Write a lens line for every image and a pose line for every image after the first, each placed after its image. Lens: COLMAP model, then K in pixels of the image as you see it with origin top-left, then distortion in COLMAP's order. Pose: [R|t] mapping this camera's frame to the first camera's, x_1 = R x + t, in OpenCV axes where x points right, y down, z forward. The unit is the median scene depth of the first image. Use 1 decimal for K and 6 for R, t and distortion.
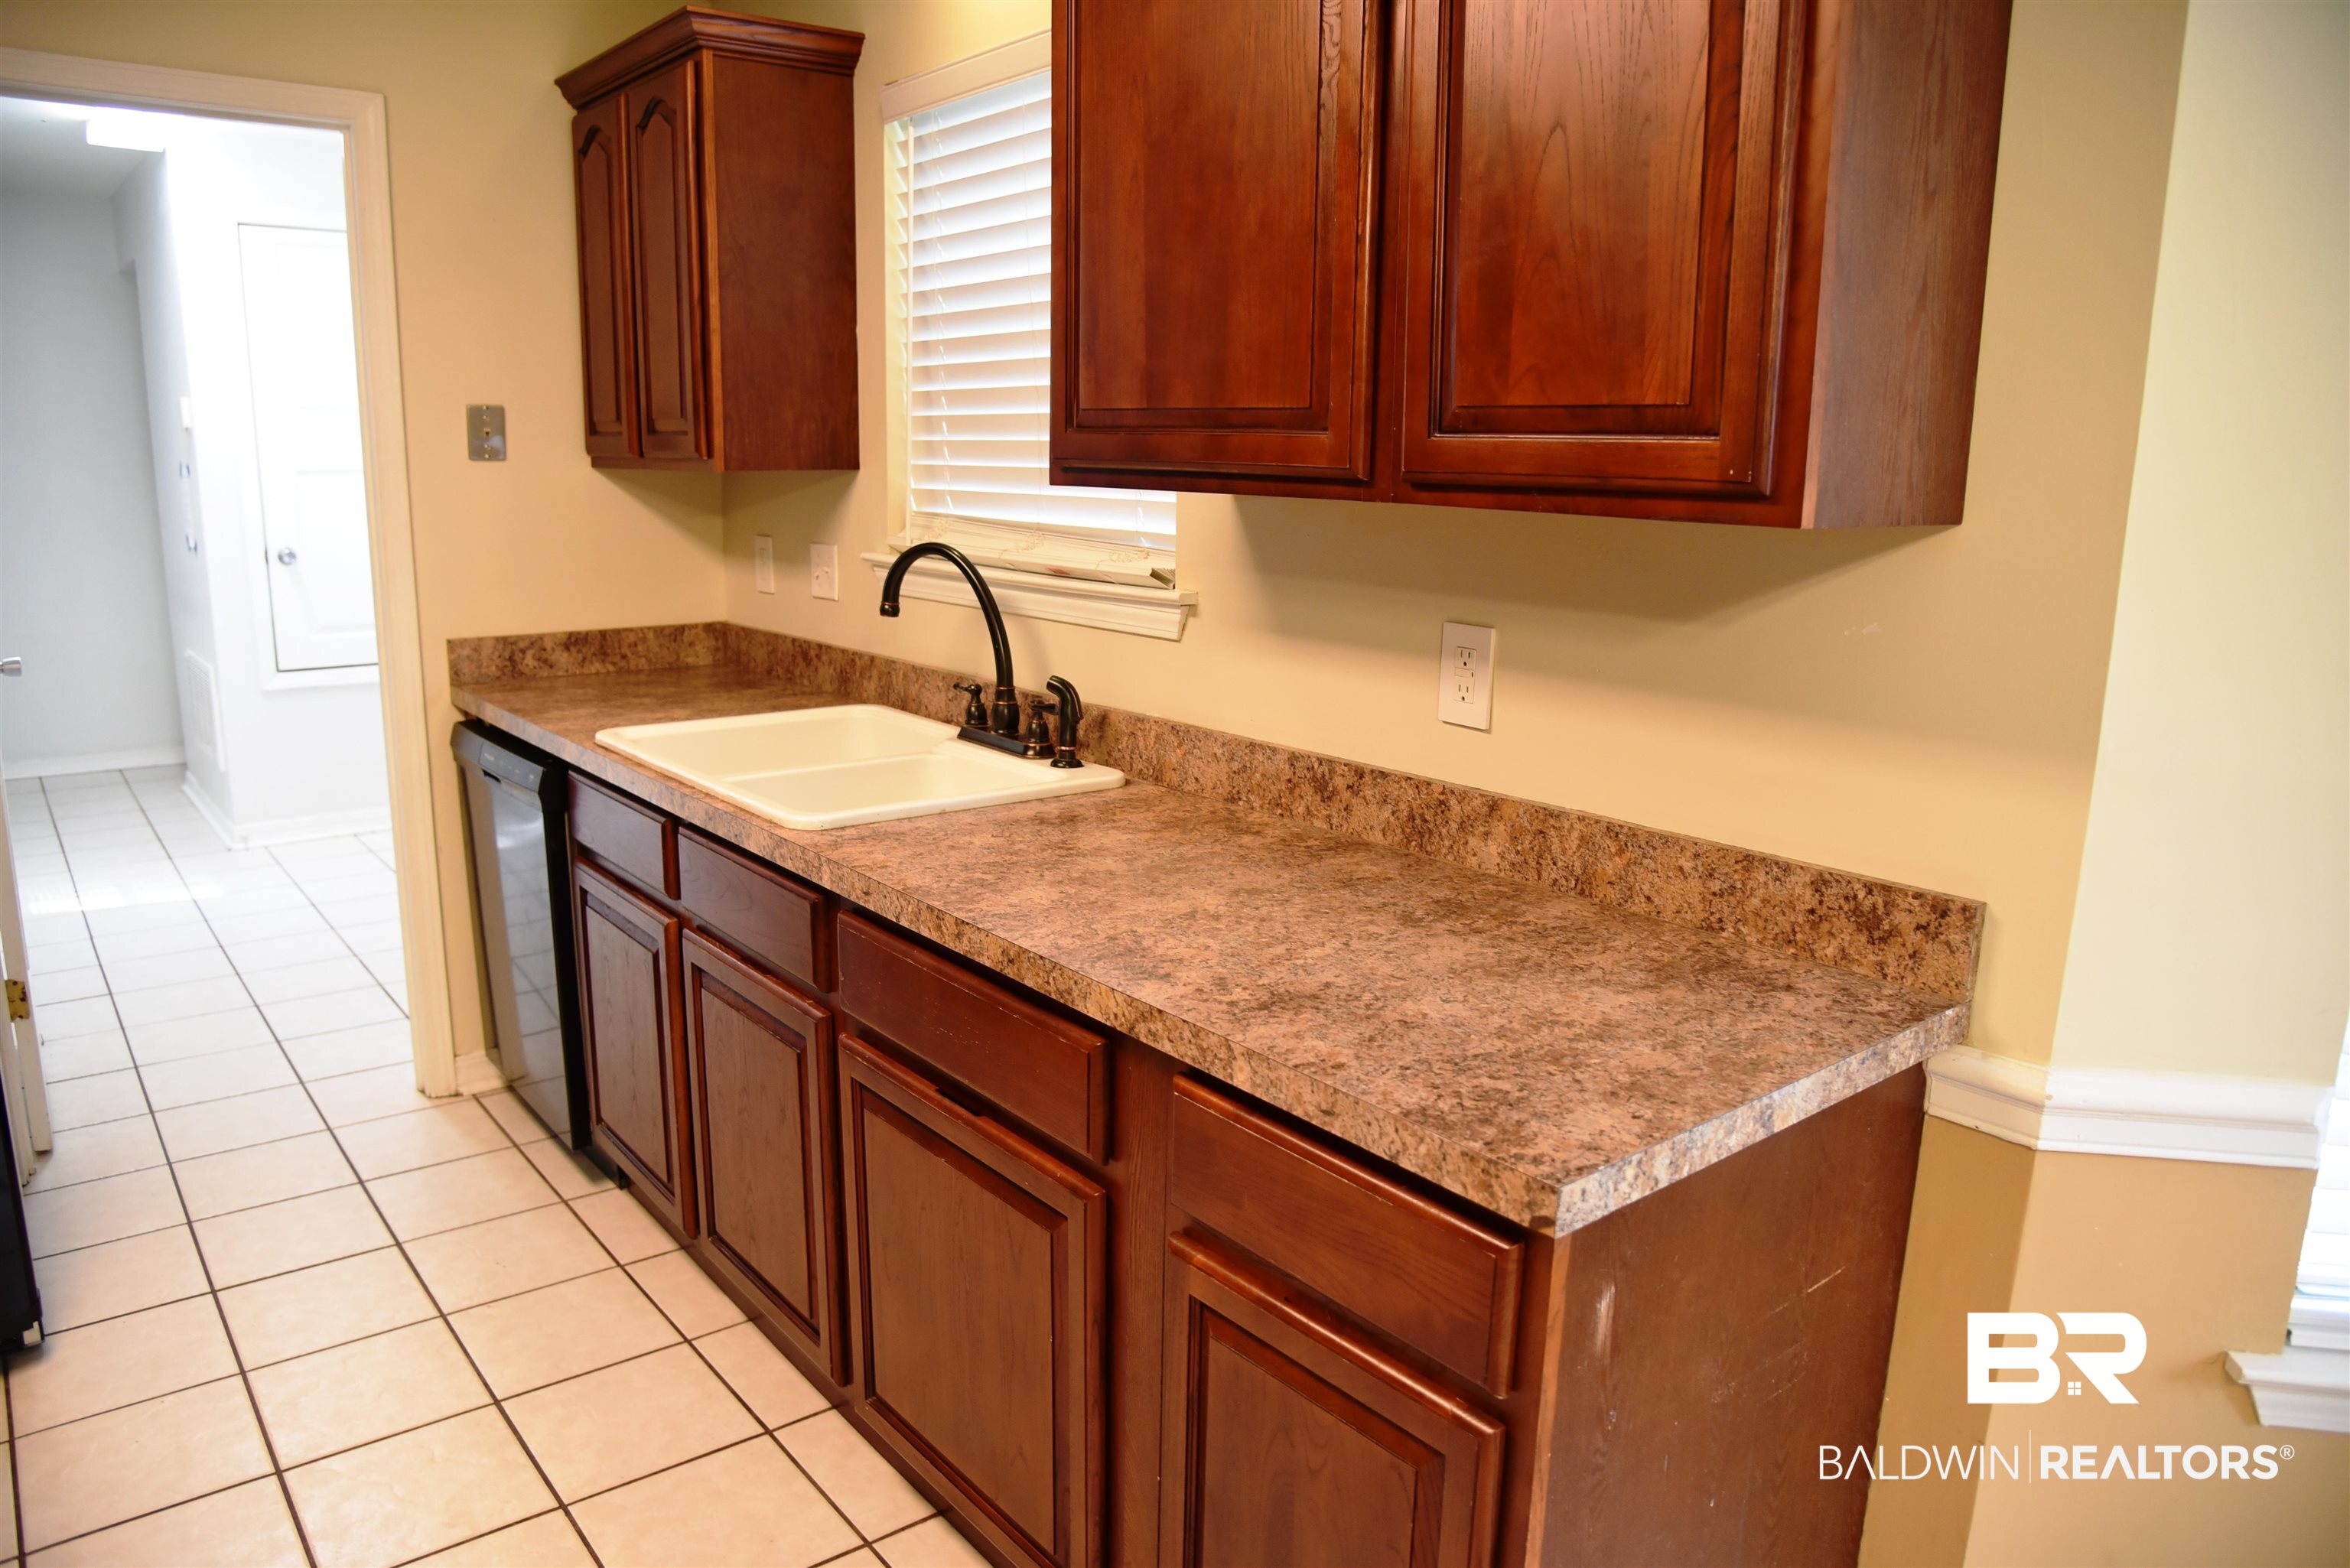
lens RADIAL K [[1611.5, 0, 1166.9], [0, 1611.5, 789.8], [0, 0, 1]] dist [-0.116353, 0.069631]
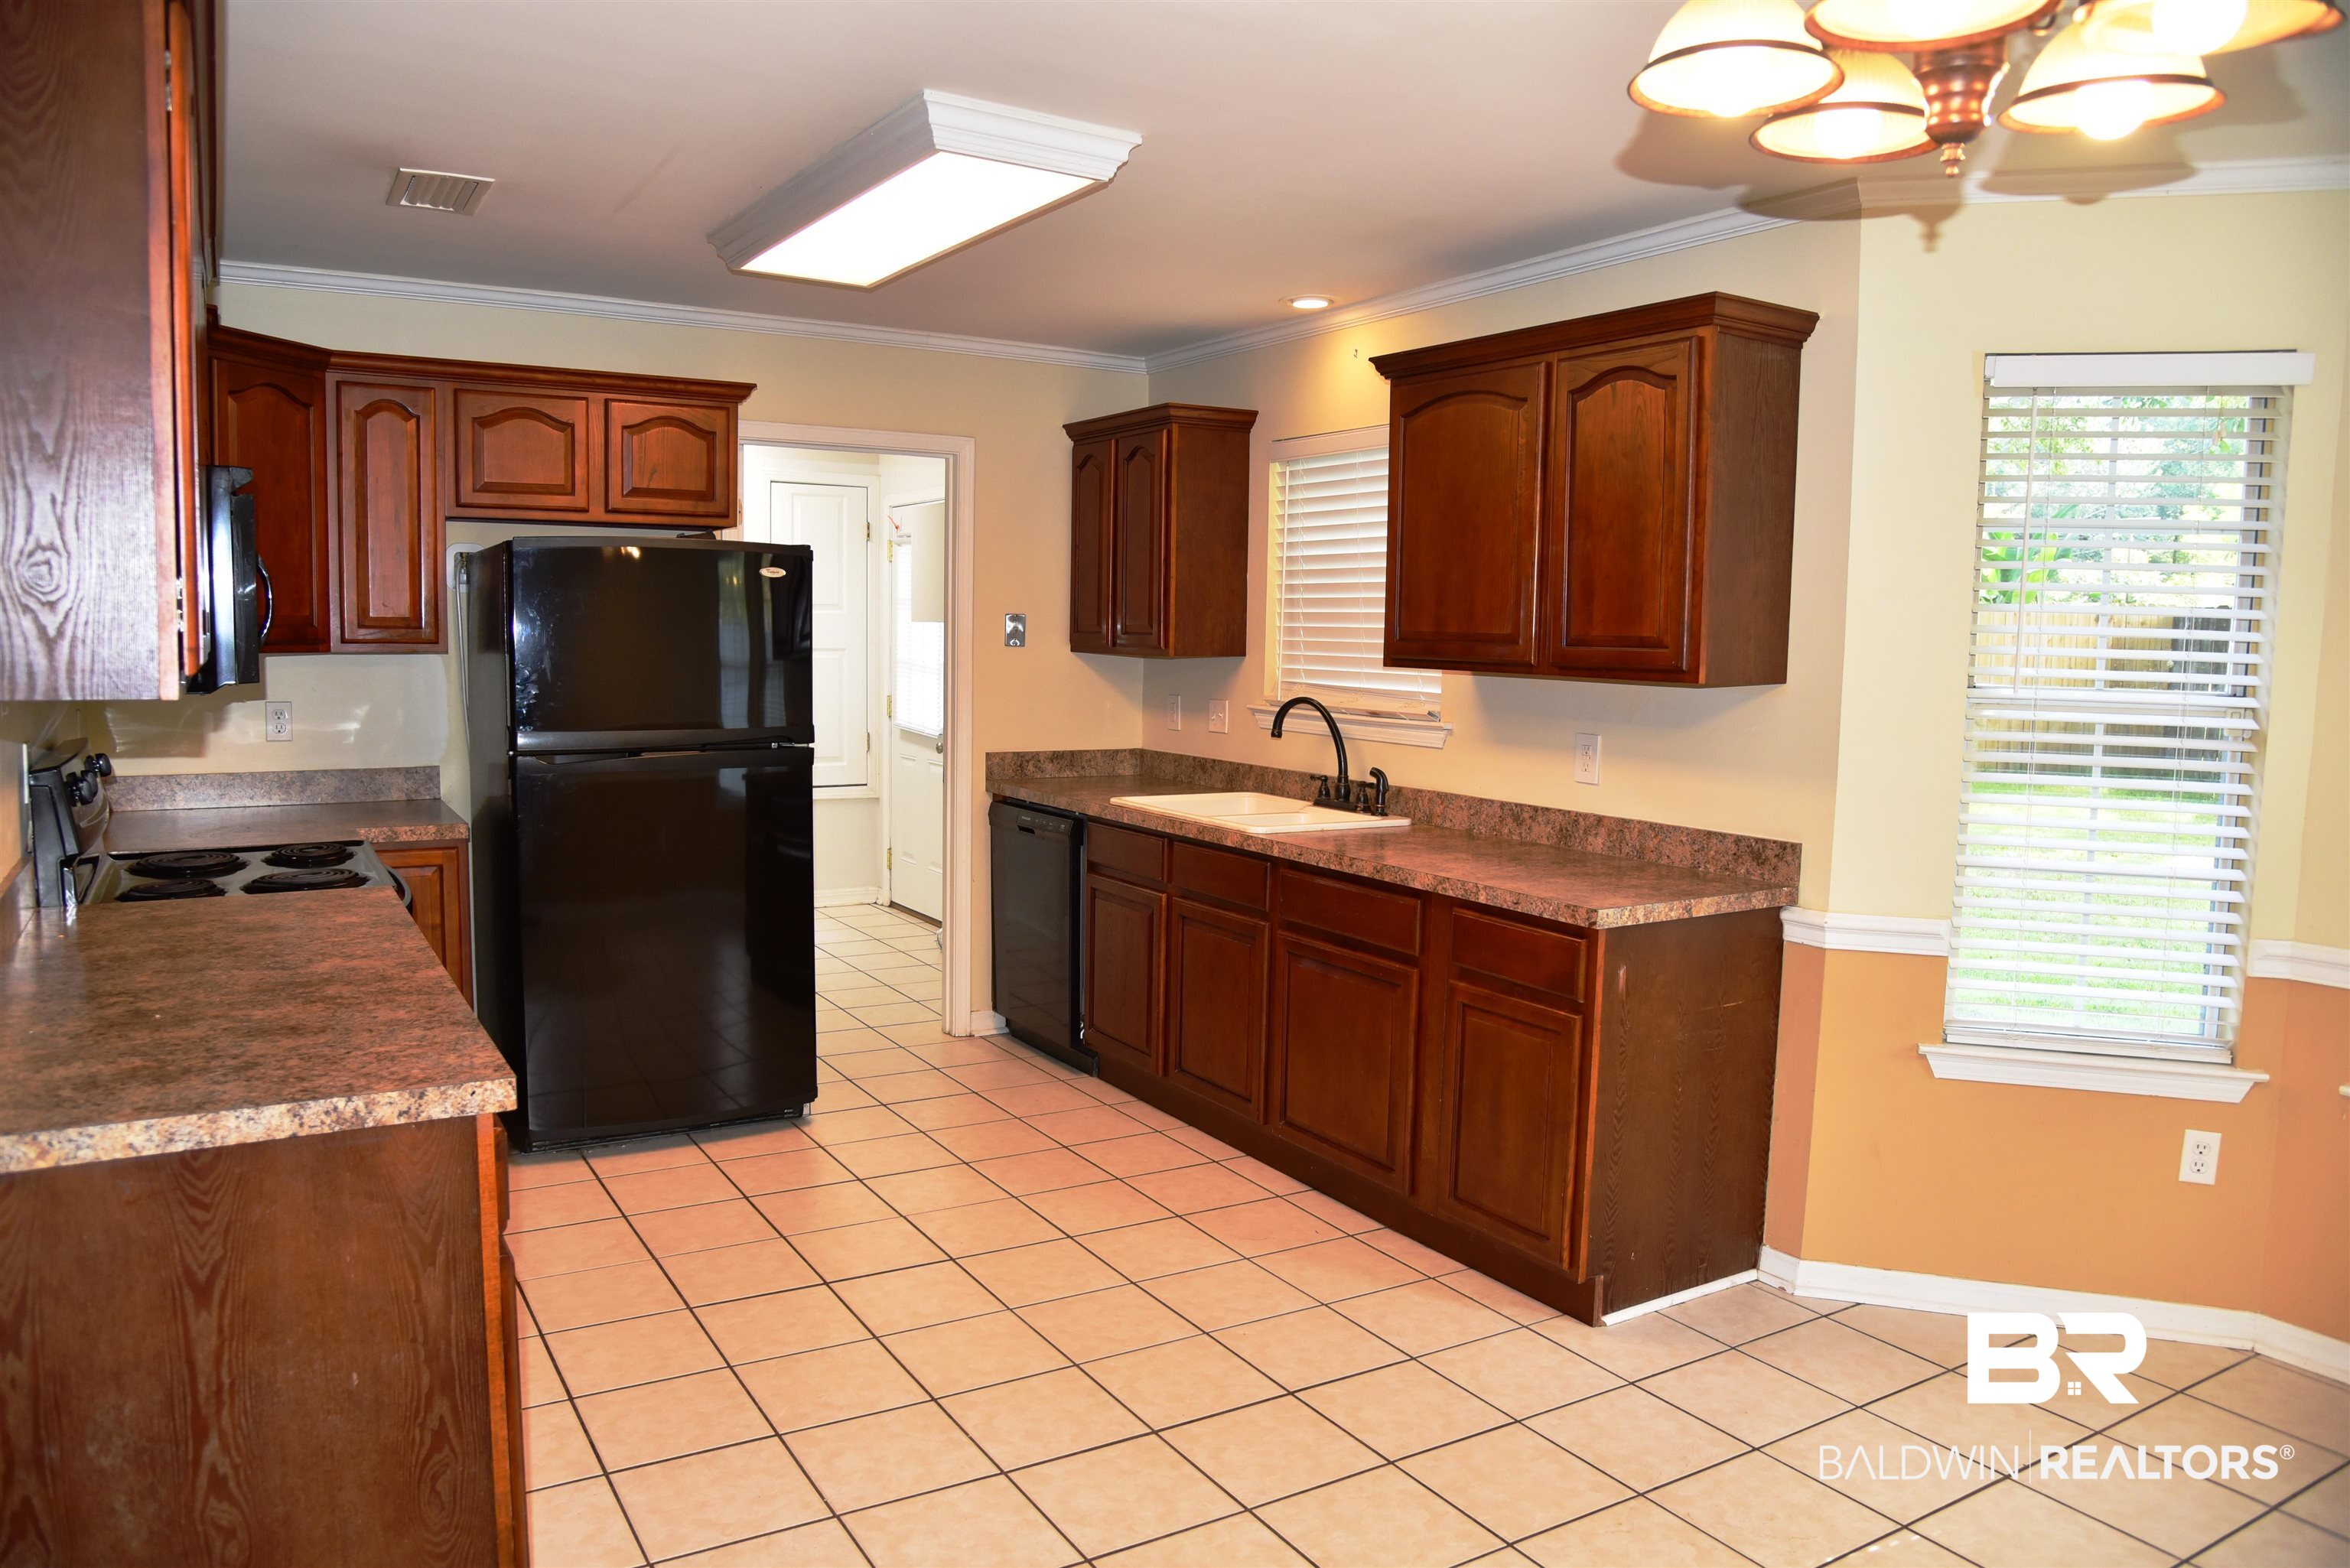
lens RADIAL K [[1611.5, 0, 1166.9], [0, 1611.5, 789.8], [0, 0, 1]] dist [-0.116353, 0.069631]
pose [[0.991880, 0.016690, -0.126074, -0.072100], [-0.030713, 0.993444, -0.110120, 0.167883], [0.123409, 0.113098, 0.985890, -0.868974]]
